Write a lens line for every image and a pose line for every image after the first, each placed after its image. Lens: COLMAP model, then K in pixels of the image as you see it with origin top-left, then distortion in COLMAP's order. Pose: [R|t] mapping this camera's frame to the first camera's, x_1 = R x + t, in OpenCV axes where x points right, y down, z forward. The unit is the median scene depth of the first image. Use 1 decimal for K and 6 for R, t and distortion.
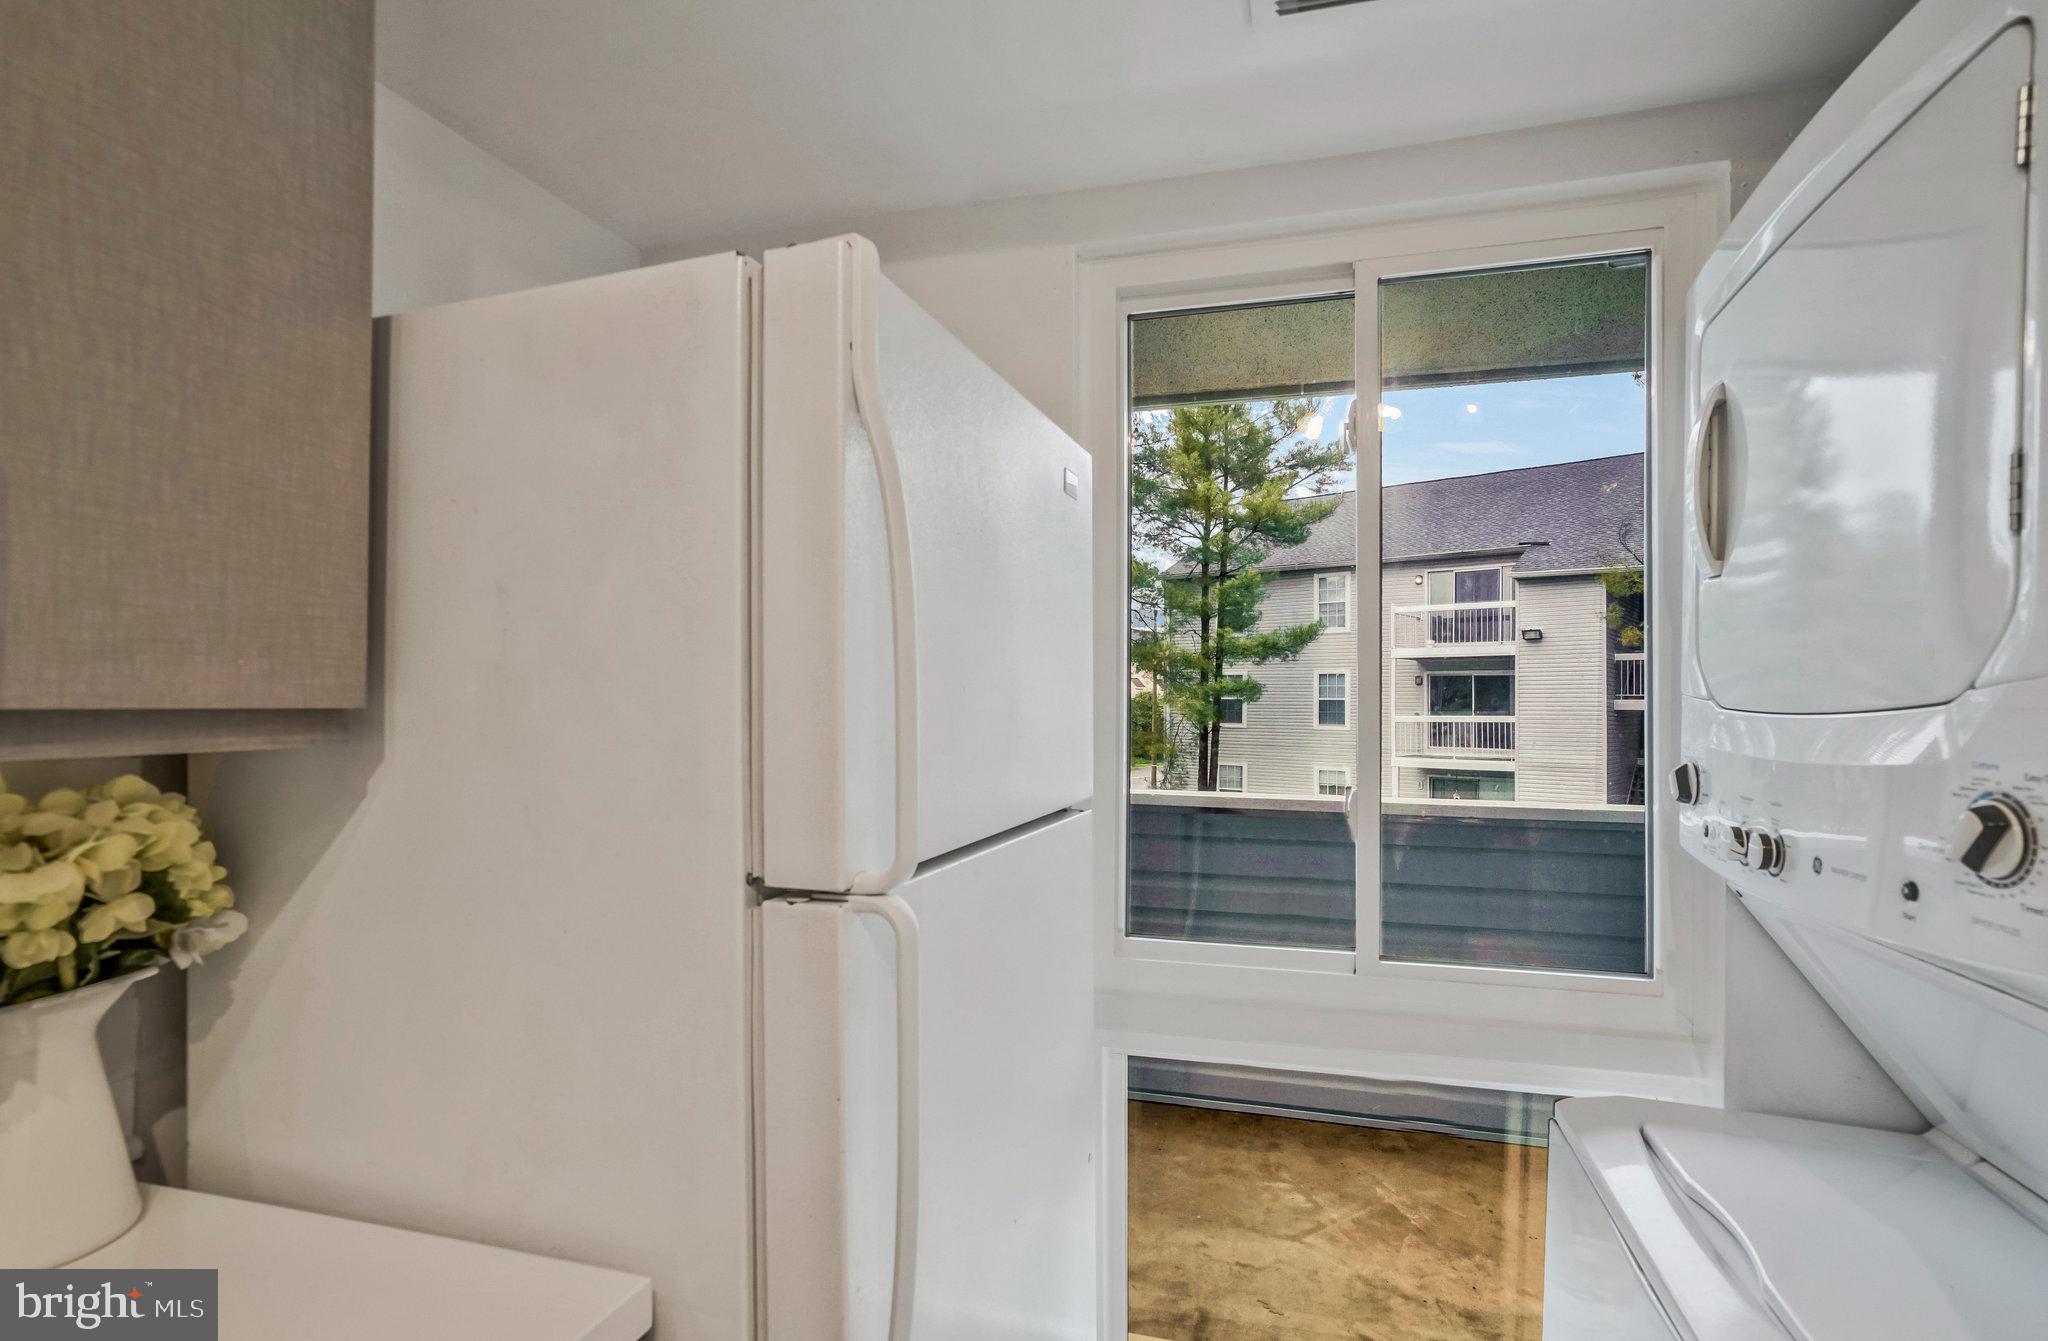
lens RADIAL K [[977.7, 0, 1067.8], [0, 977.7, 693.2], [0, 0, 1]] dist [-0.020378, 0.007267]
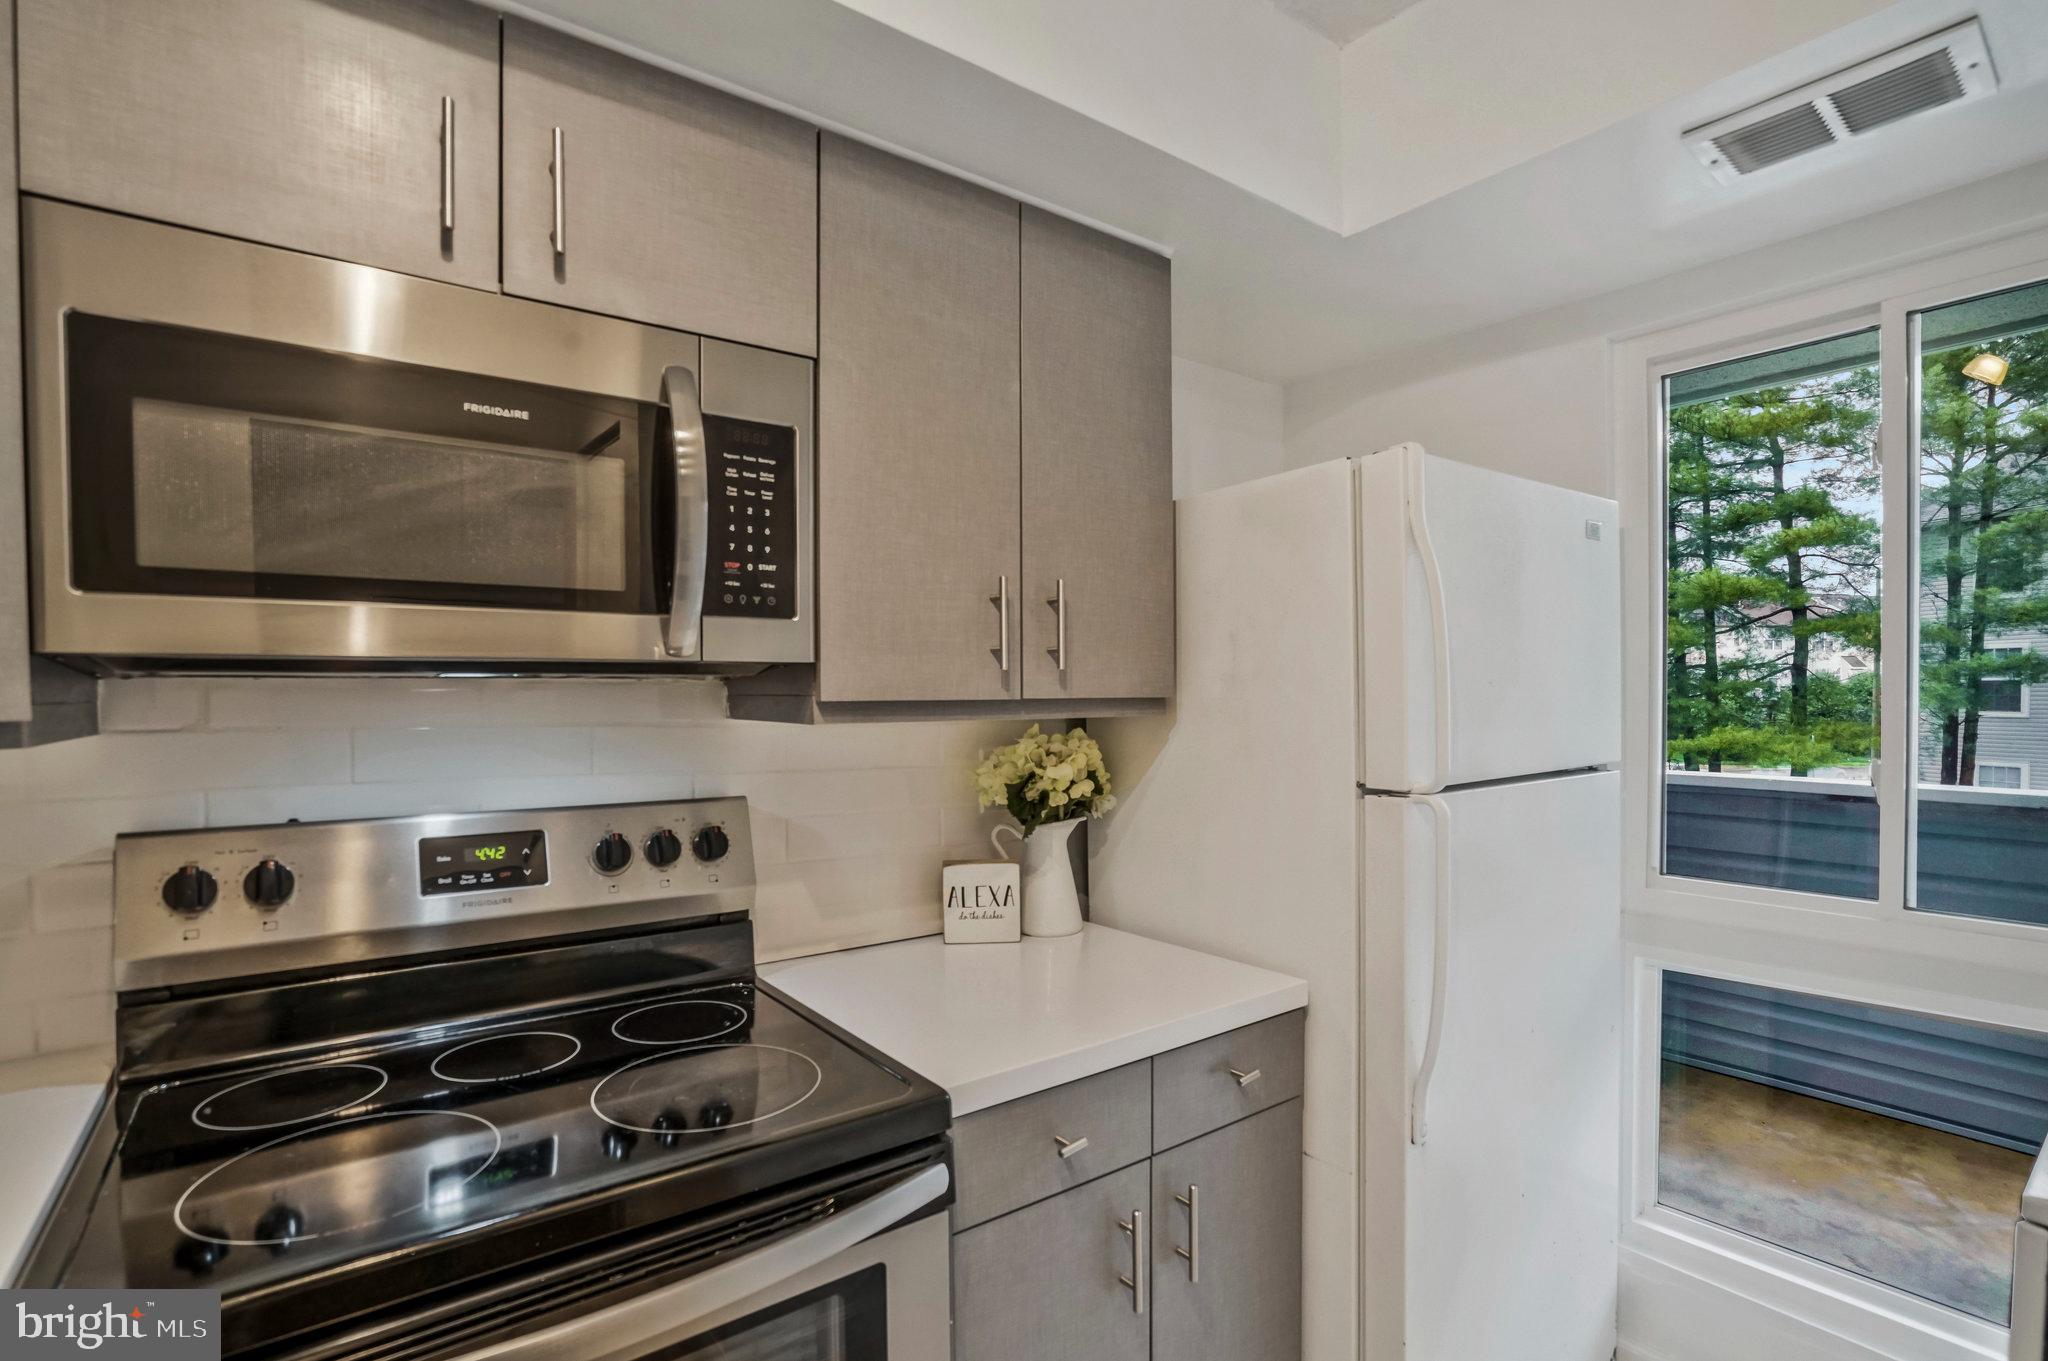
lens RADIAL K [[962.8, 0, 1017.0], [0, 962.8, 713.9], [0, 0, 1]] dist [-0.042300, 0.017567]
pose [[0.785227, 0.003612, -0.619198, 0.179768], [0.016924, 0.999484, 0.027293, -0.006457], [0.618977, -0.031910, 0.784761, -0.511033]]
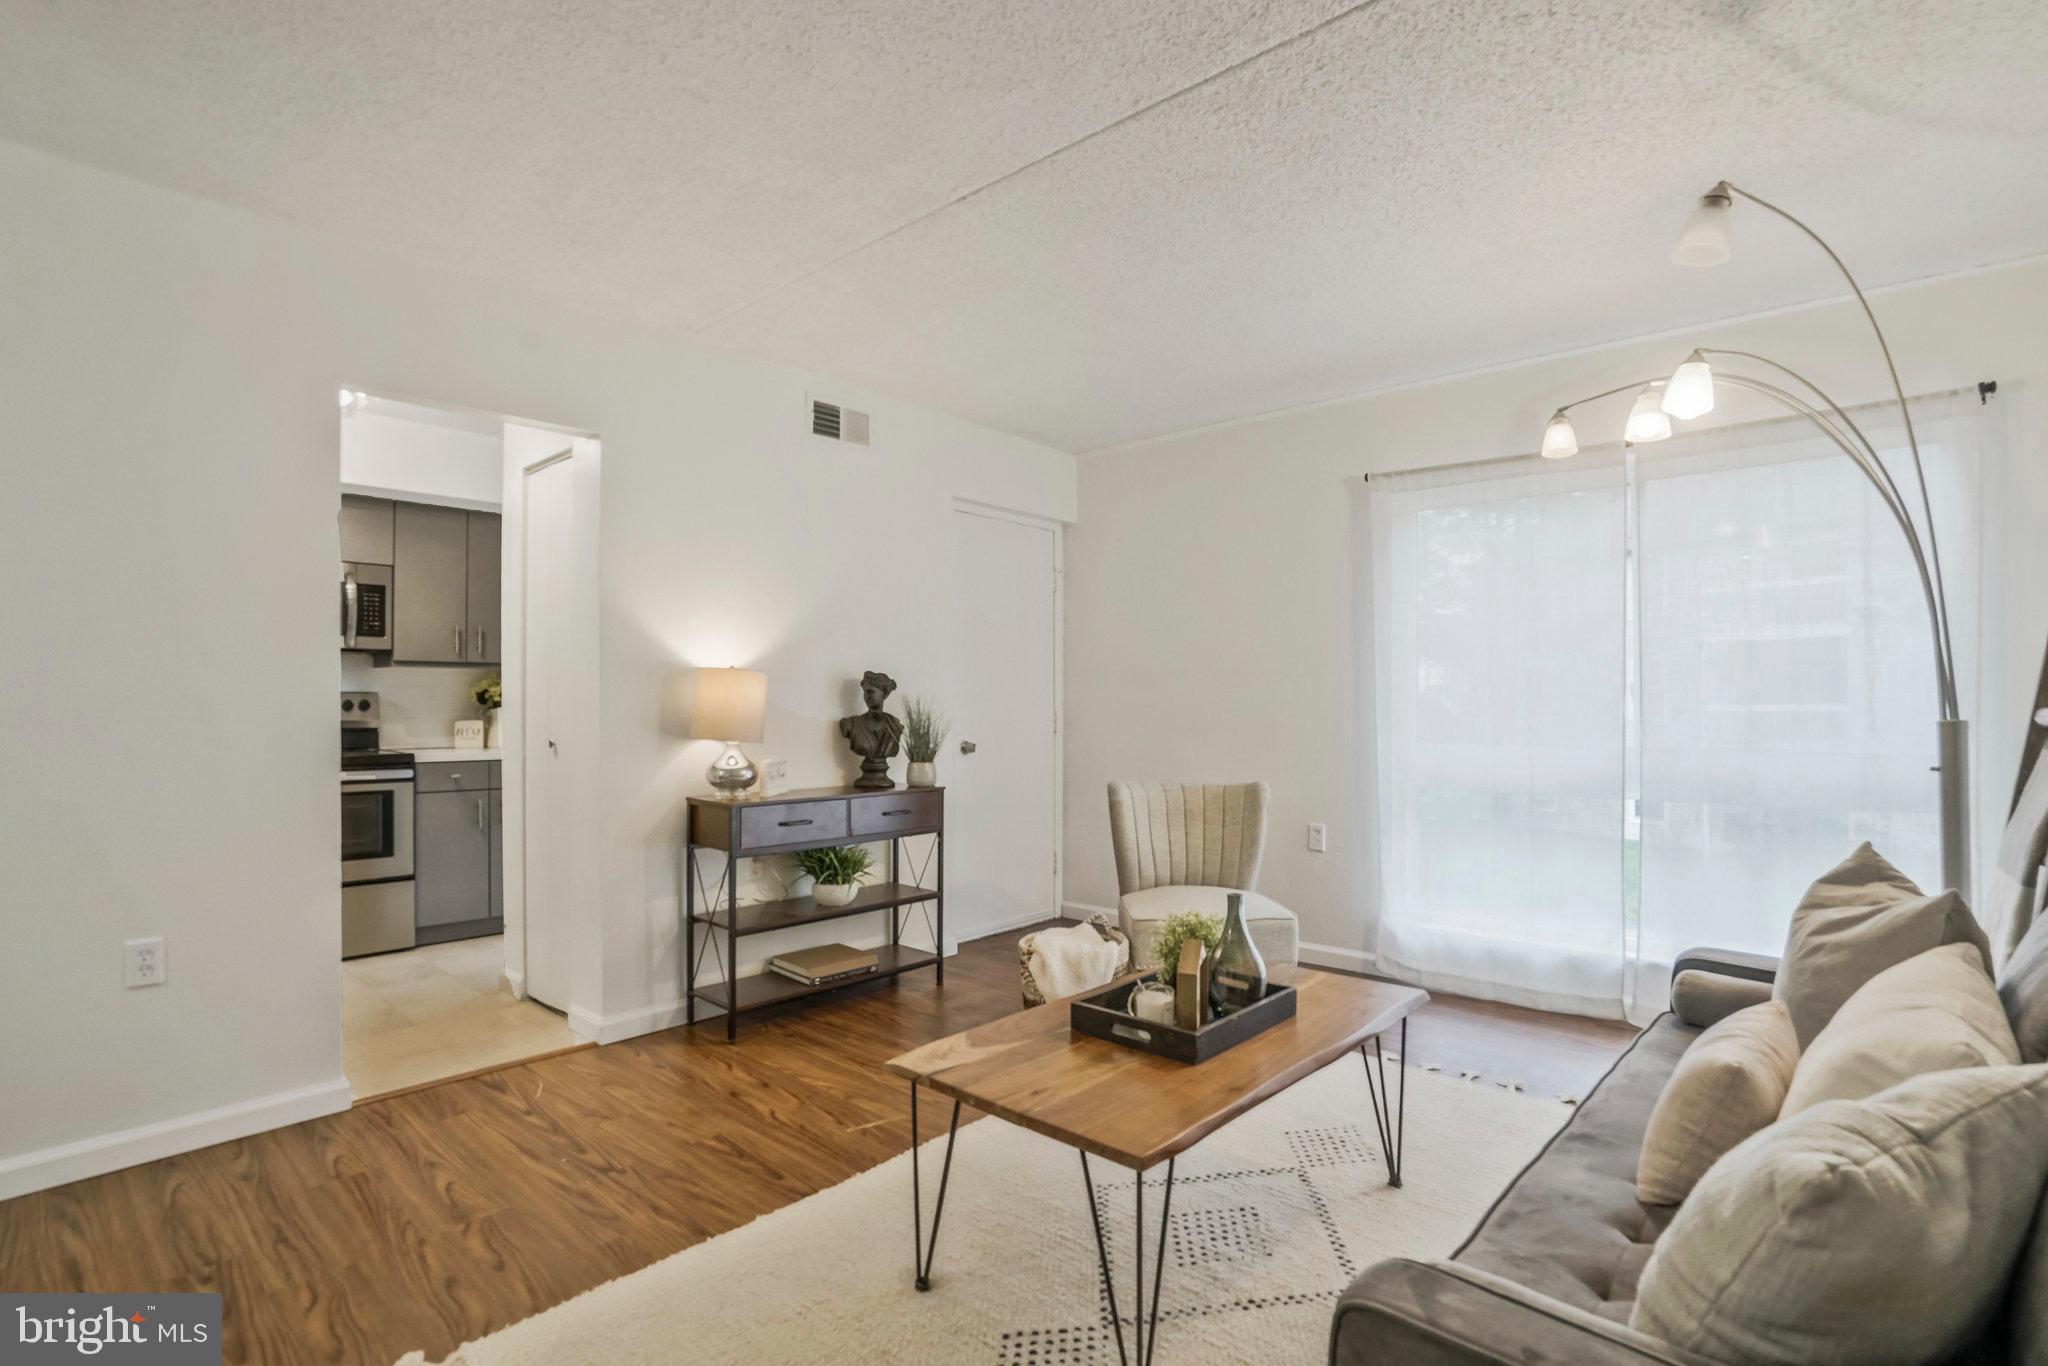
lens RADIAL K [[962.8, 0, 995.2], [0, 962.8, 678.5], [0, 0, 1]] dist [-0.042300, 0.017567]
pose [[0.886471, -0.012599, -0.462613, 2.936528], [0.008187, 0.999900, -0.011542, 0.127436], [0.462712, 0.006444, 0.886485, -1.905731]]
